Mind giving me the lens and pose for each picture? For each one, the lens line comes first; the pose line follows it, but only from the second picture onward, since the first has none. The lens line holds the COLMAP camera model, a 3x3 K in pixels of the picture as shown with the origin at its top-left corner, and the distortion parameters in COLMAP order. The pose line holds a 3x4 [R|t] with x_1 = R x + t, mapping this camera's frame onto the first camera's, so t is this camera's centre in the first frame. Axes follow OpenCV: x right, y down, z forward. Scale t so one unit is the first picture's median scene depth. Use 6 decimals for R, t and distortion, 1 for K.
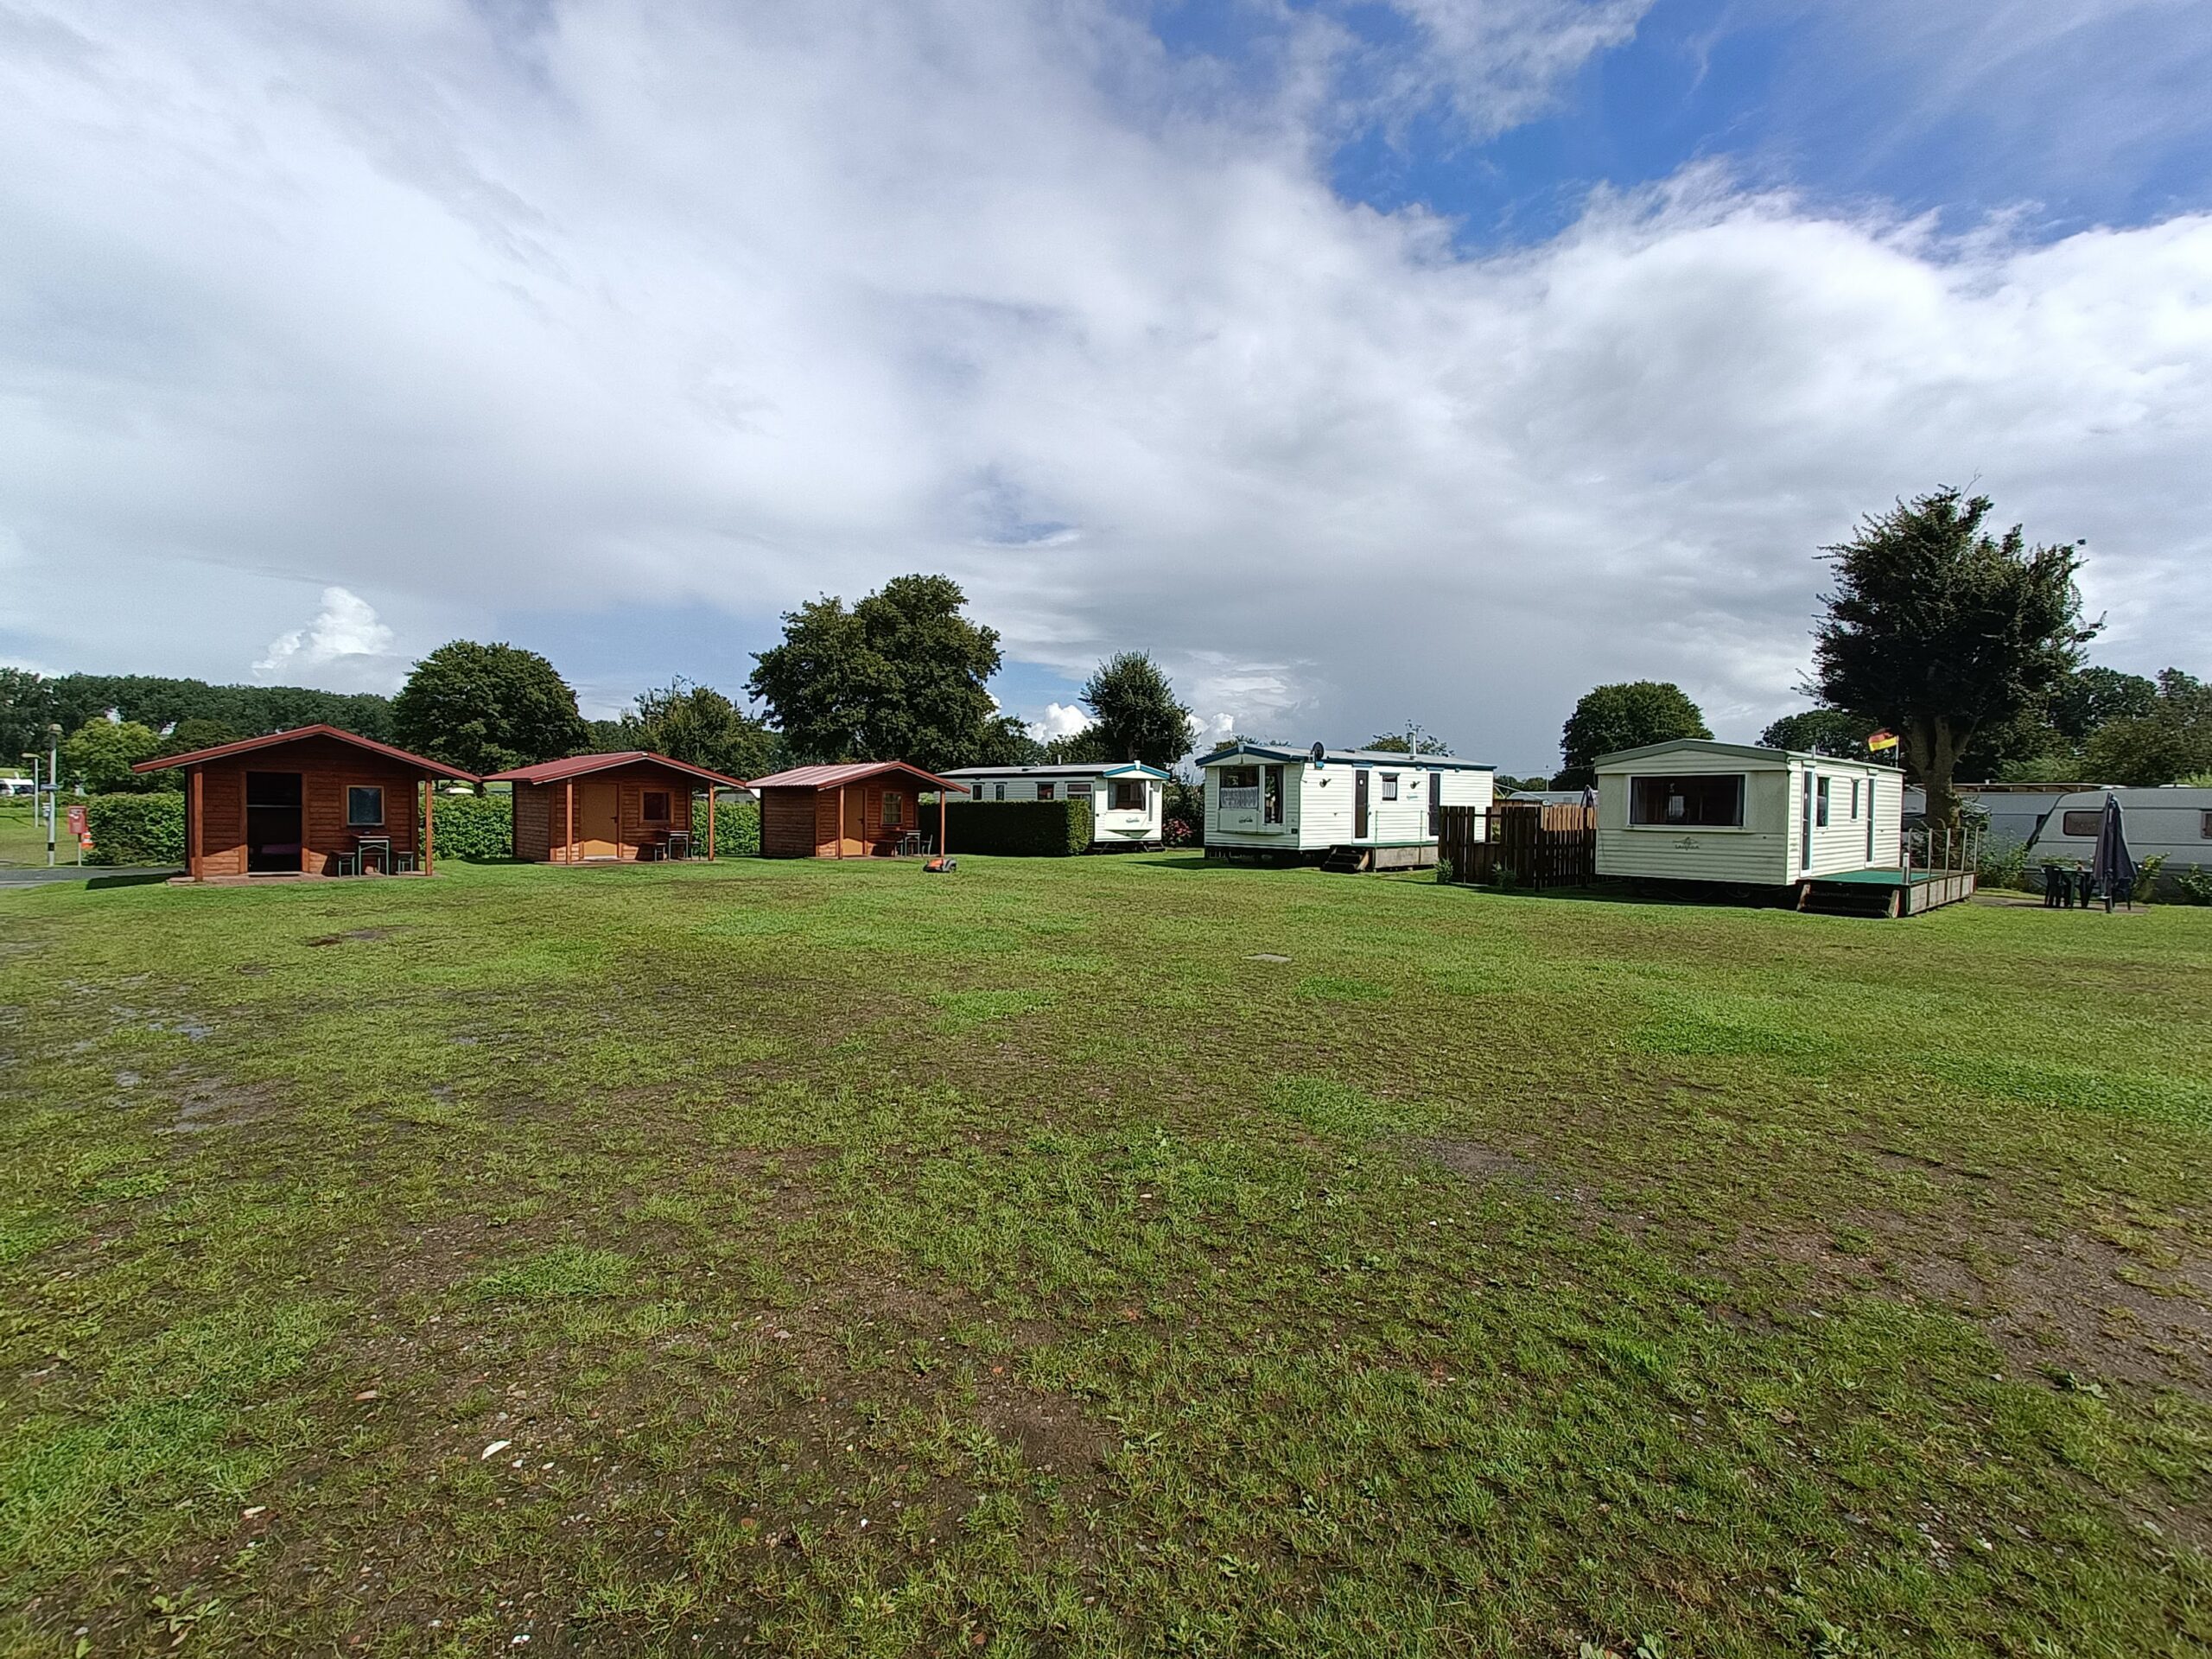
lens RADIAL K [[1001.3, 0, 1106.8], [0, 1001.3, 793.4], [0, 0, 1]] dist [0.013940, 0.000356]
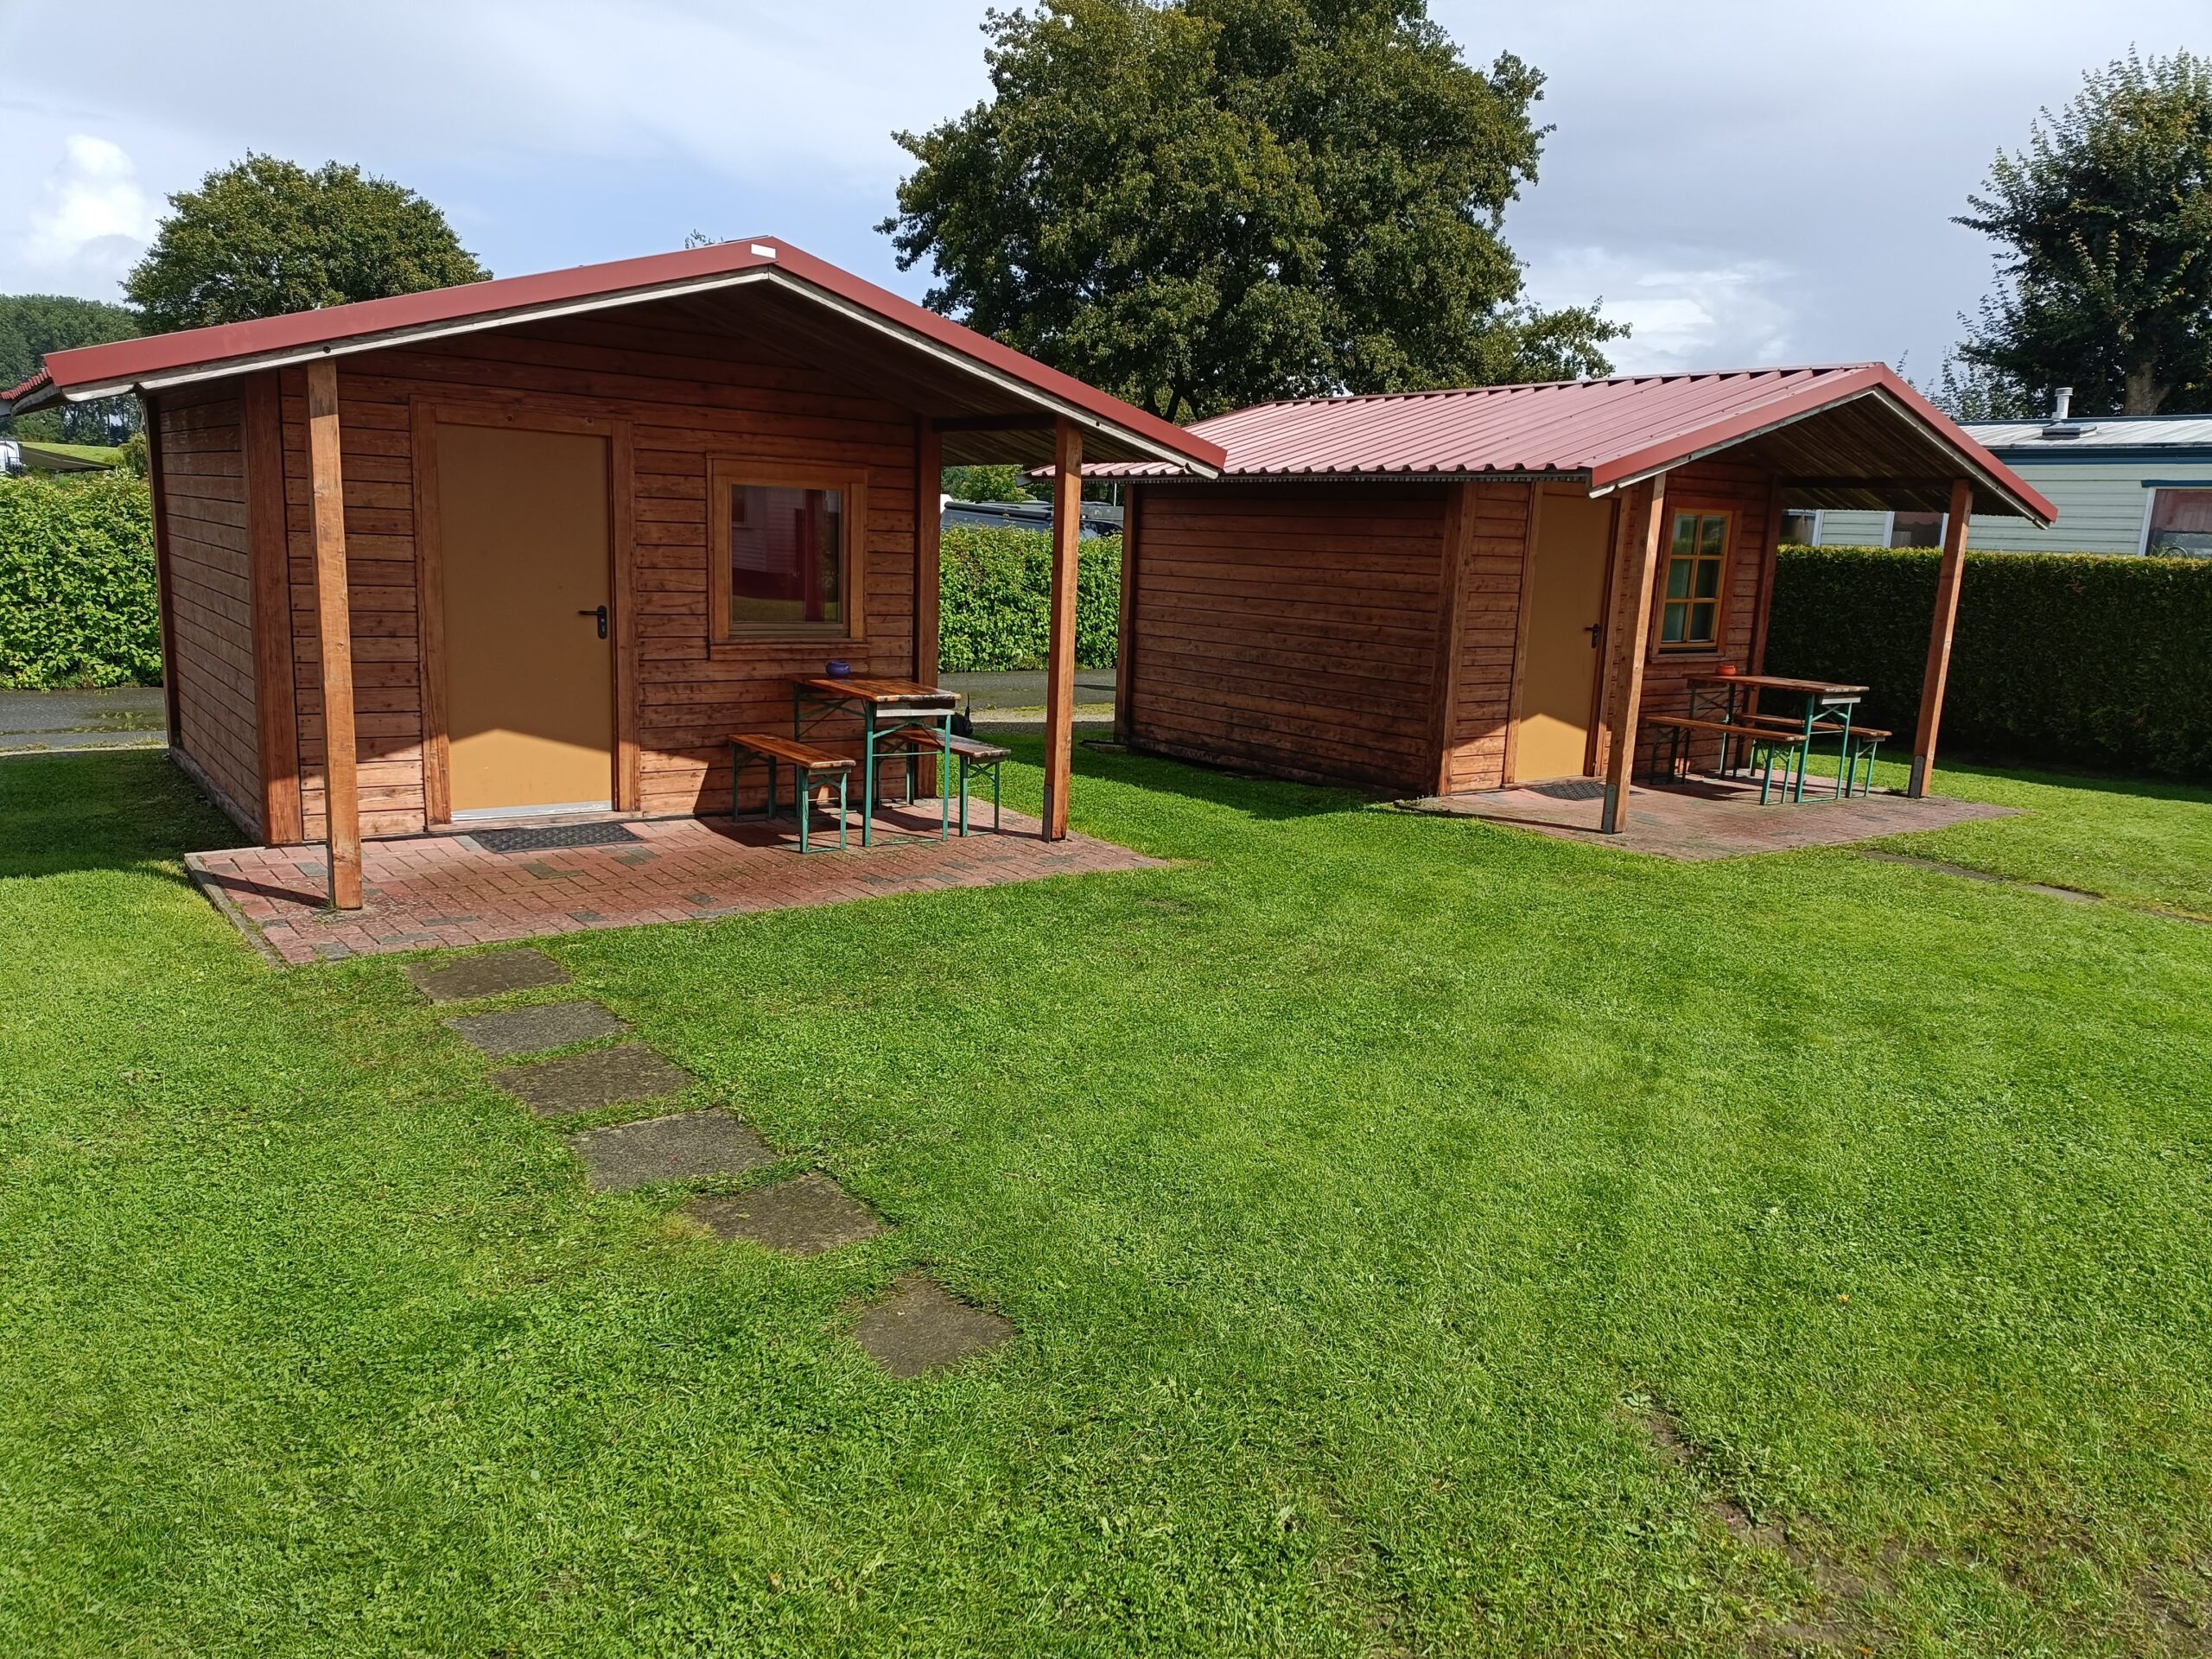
lens RADIAL K [[1624.8, 0, 1113.8], [0, 1624.8, 813.0], [0, 0, 1]] dist [0.084593, -0.074436]
pose [[0.988802, 0.051656, -0.140009, -0.174842], [-0.025723, 0.983137, 0.181053, 0.001220], [0.147001, -0.175424, 0.973456, 0.356490]]
